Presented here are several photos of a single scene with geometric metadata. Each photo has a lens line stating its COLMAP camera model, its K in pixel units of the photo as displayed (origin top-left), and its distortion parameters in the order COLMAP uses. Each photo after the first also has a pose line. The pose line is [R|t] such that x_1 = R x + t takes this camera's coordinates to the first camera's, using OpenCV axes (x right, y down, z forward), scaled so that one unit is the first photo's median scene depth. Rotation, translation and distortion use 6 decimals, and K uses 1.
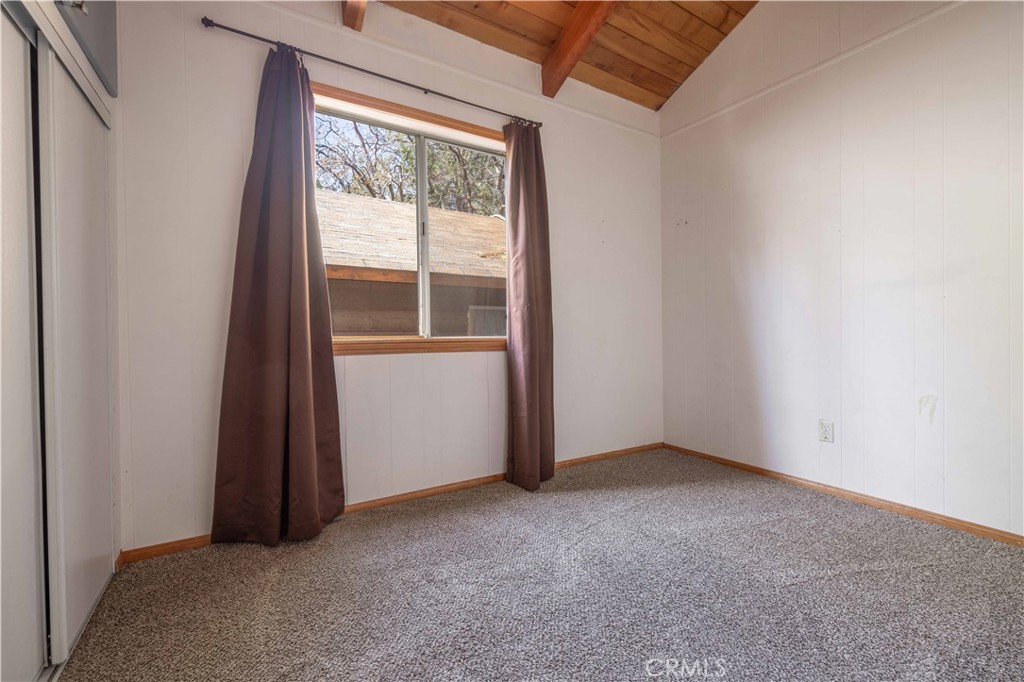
lens RADIAL K [[432.3, 0, 511.8], [0, 432.3, 337.8], [0, 0, 1]] dist [-0.001314, 0.000340]
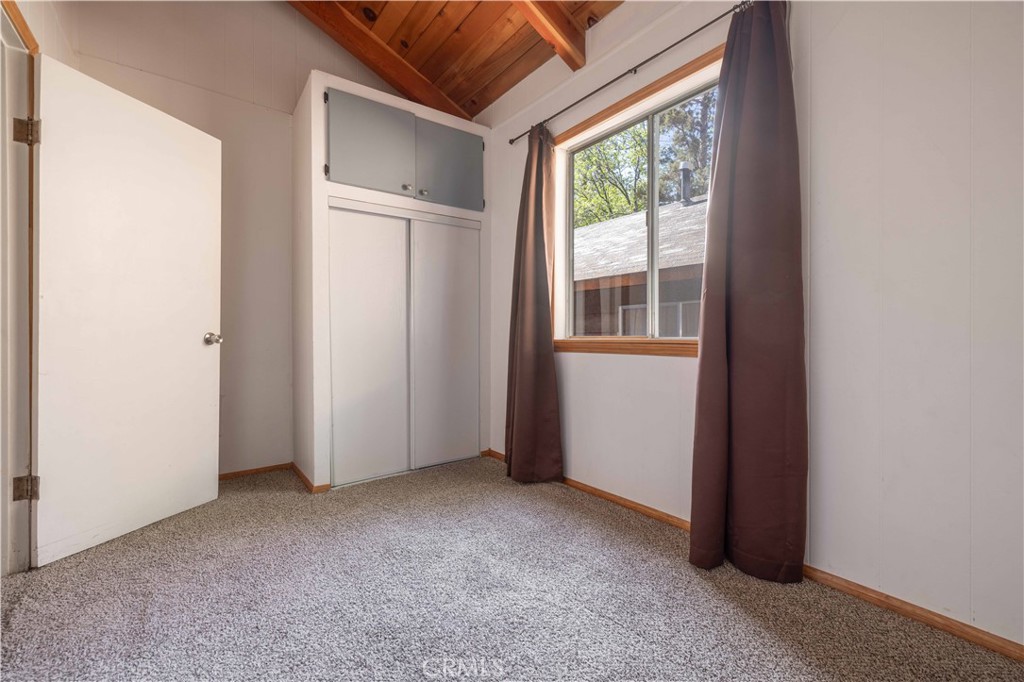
lens RADIAL K [[432.3, 0, 510.3], [0, 432.3, 338.3], [0, 0, 1]] dist [-0.001314, 0.000340]
pose [[0.086103, 0.007592, -0.996257, 0.703150], [-0.008081, 0.999943, 0.006922, -0.002591], [0.996253, 0.007455, 0.086160, 0.661281]]
